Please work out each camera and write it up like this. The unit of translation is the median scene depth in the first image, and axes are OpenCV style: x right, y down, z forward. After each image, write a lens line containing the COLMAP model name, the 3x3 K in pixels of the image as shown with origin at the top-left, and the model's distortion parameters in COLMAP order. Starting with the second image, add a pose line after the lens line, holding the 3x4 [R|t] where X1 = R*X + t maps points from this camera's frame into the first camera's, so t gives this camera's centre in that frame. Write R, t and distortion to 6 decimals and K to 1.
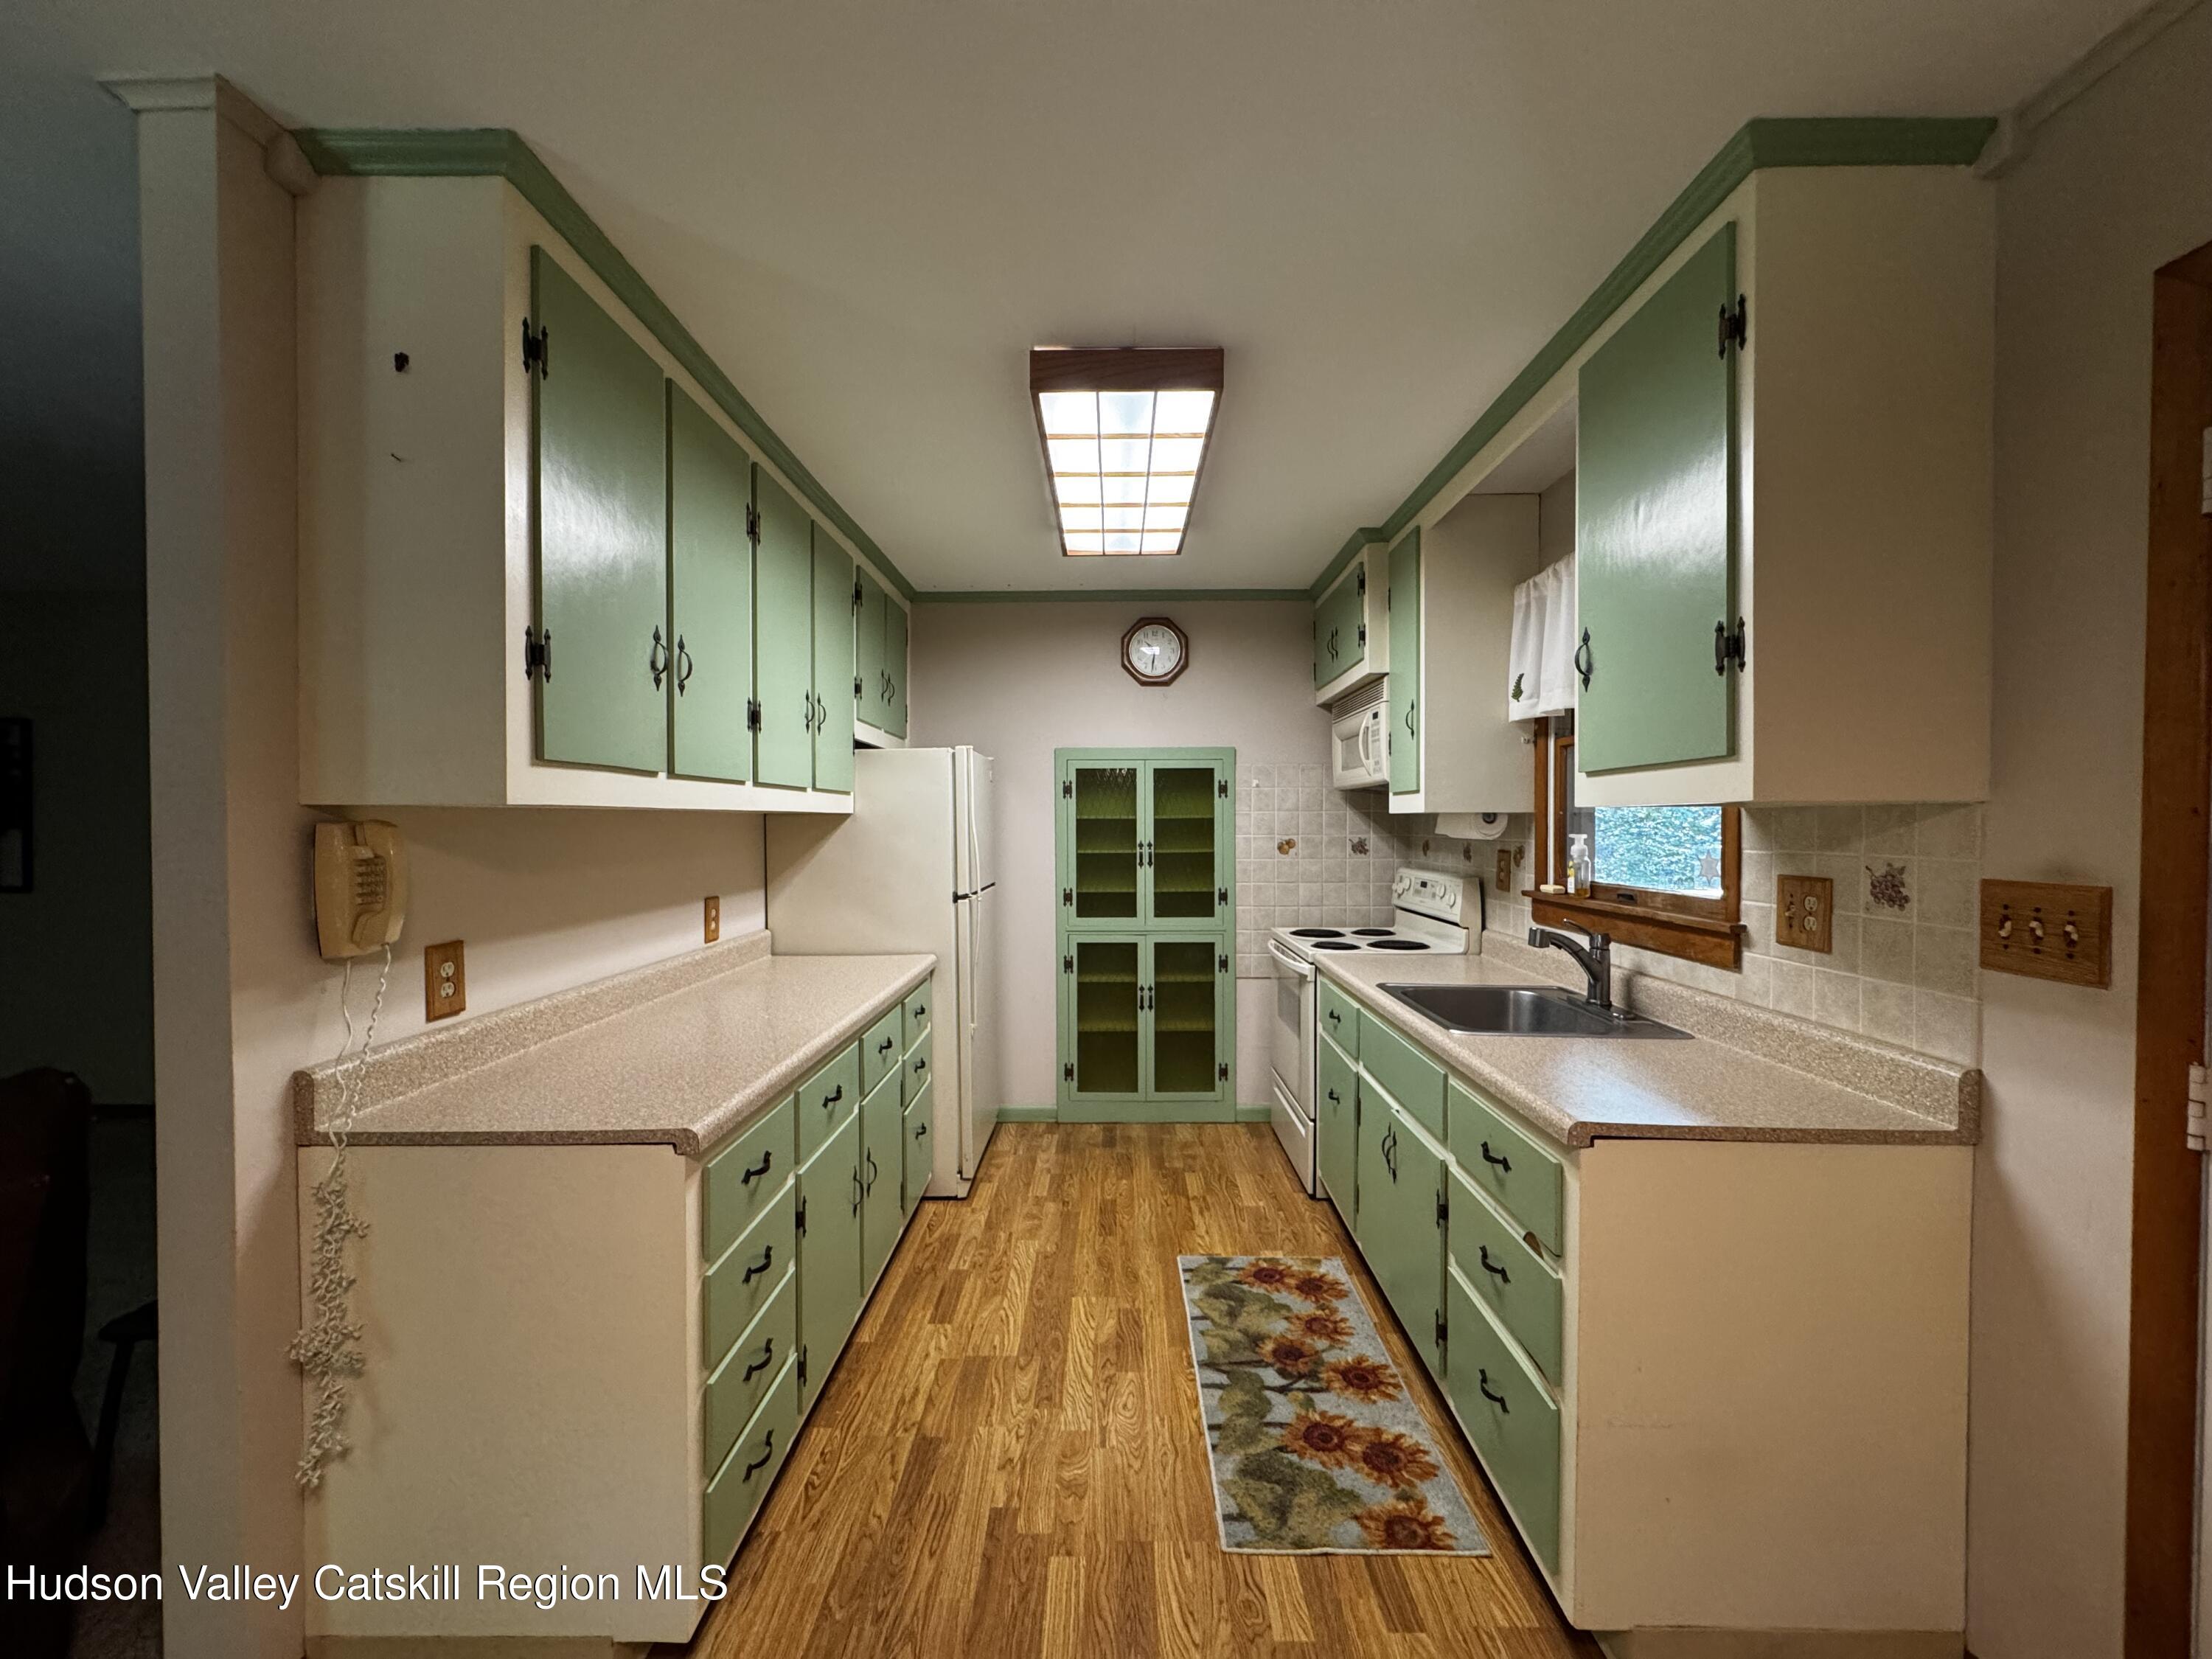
lens RADIAL K [[880.7, 0, 1108.2], [0, 880.7, 829.6], [0, 0, 1]] dist [-0.000904, -0.000326]
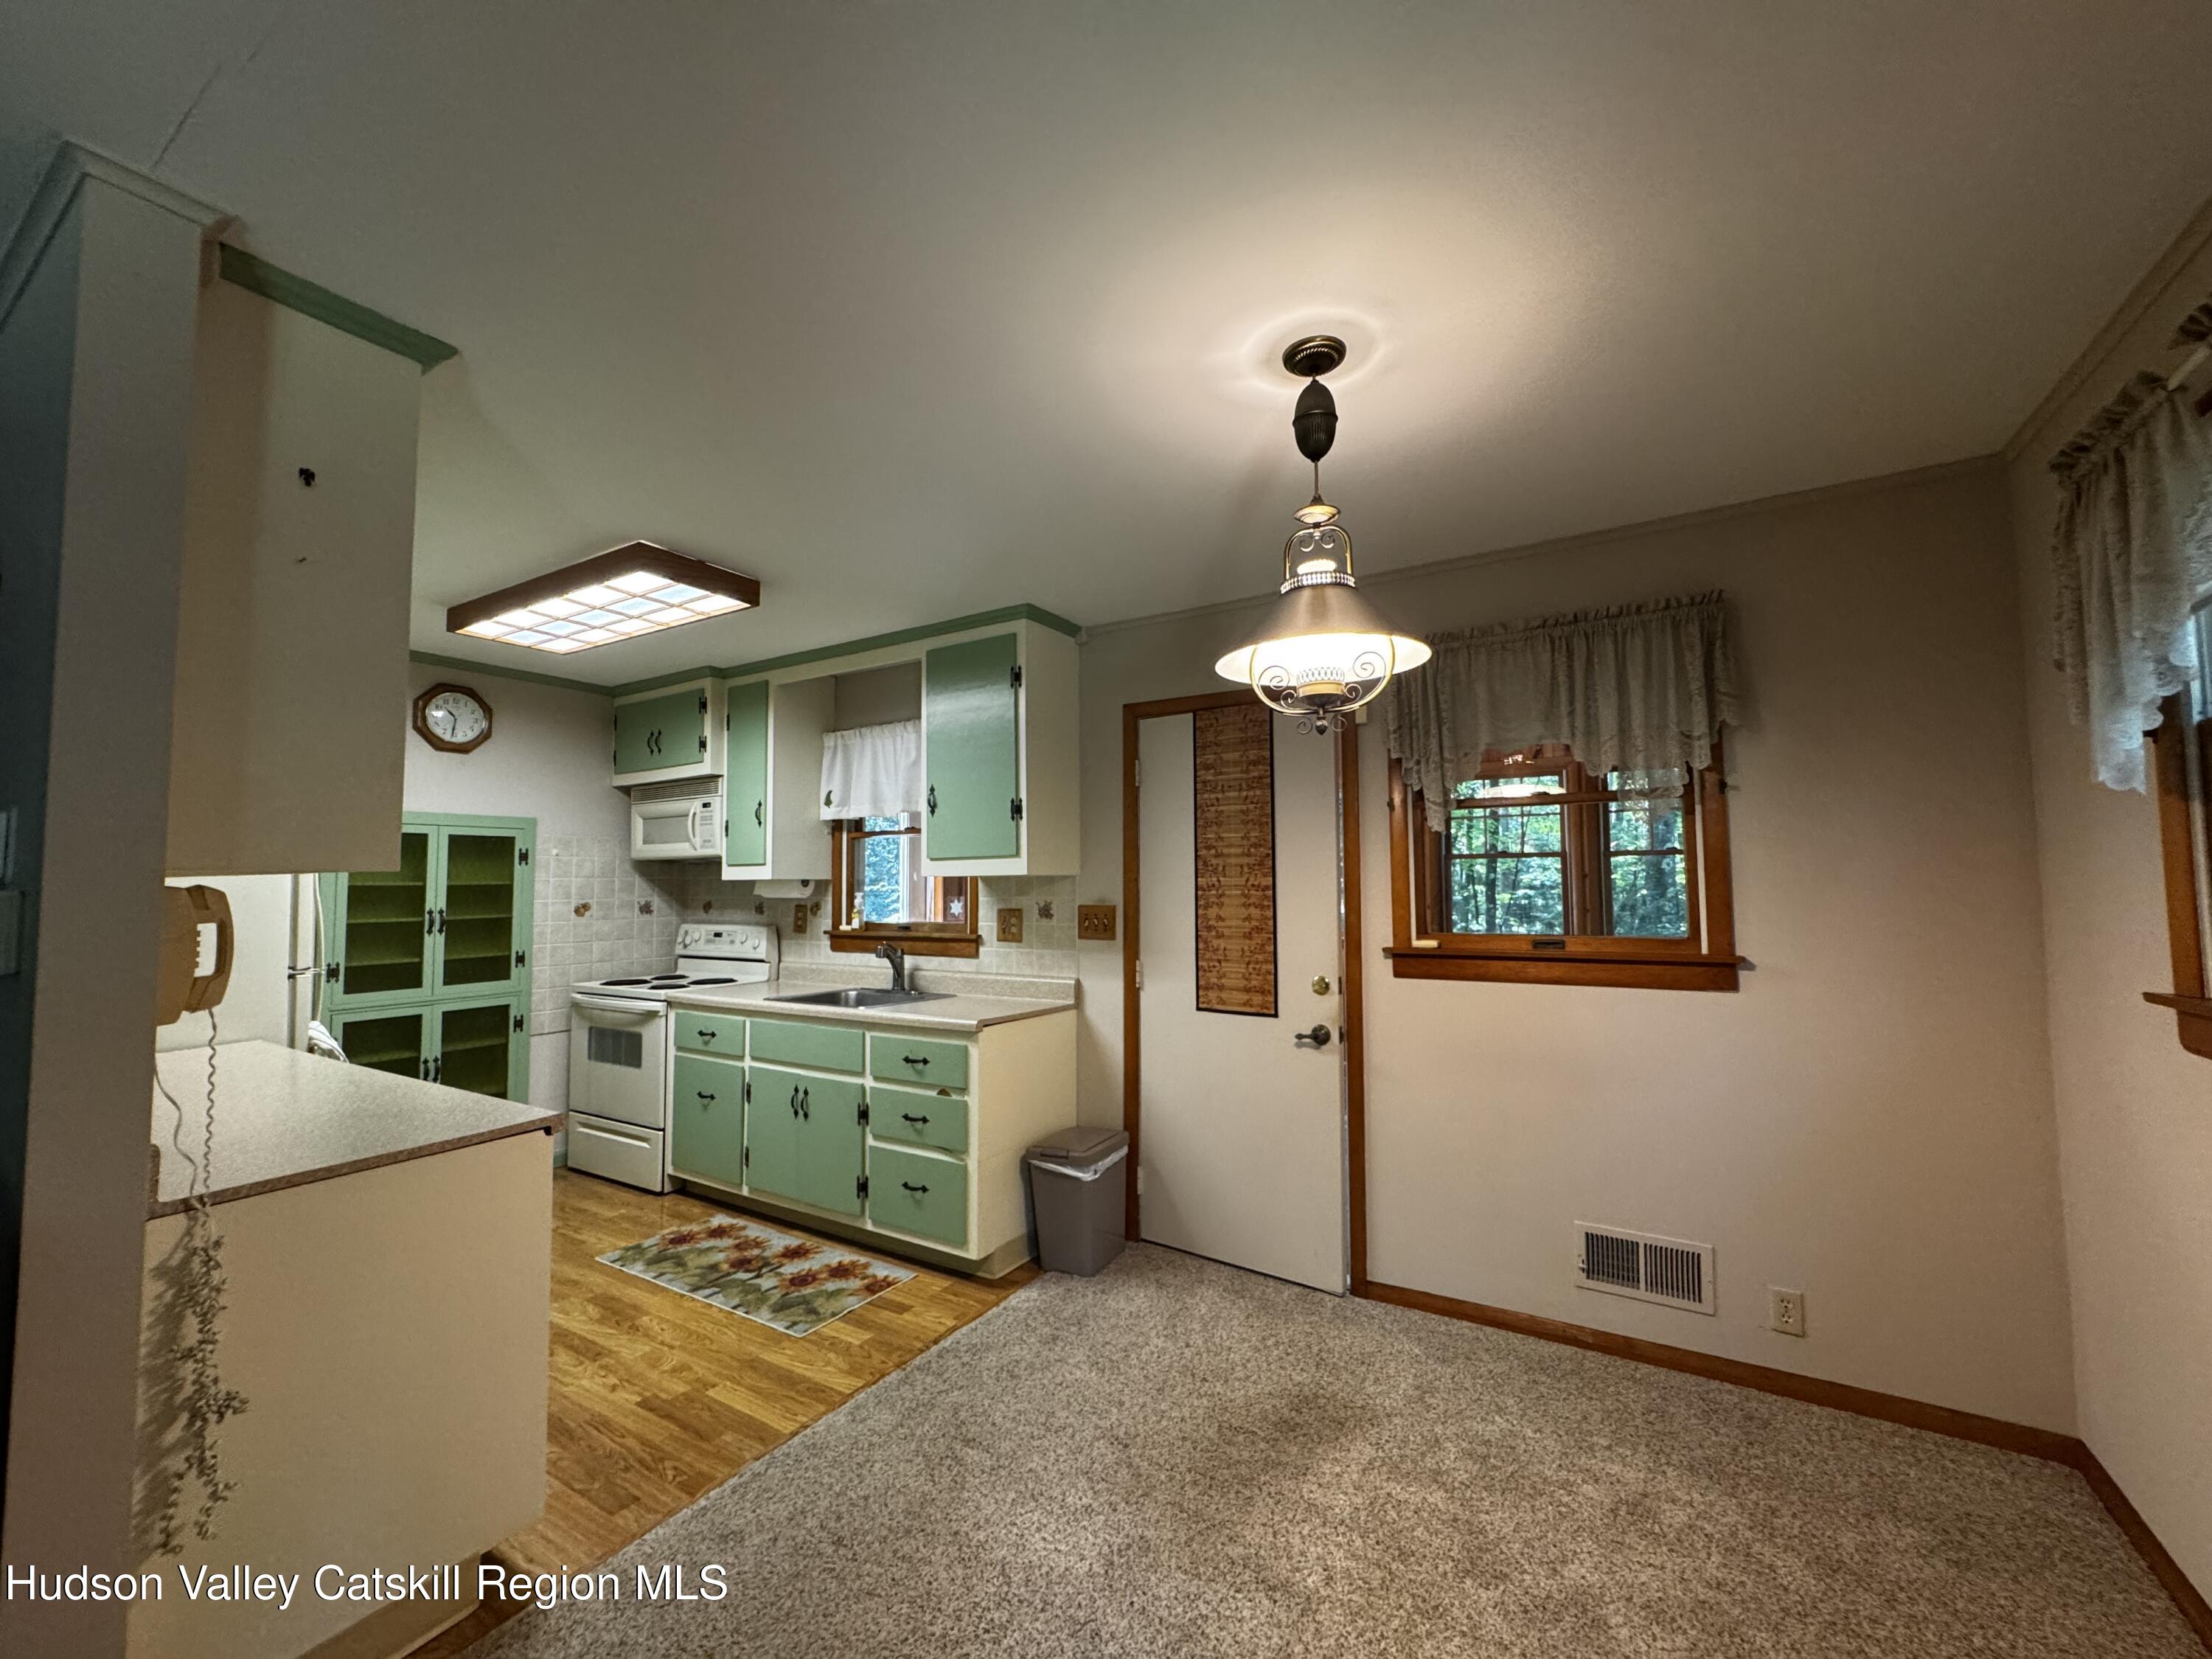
lens RADIAL K [[880.7, 0, 1108.2], [0, 880.7, 829.6], [0, 0, 1]] dist [-0.000904, -0.000326]
pose [[0.513514, 0.049427, 0.856657, -0.608281], [0.015459, 0.997645, -0.066828, 0.004265], [-0.857942, 0.047560, 0.511540, -0.214501]]
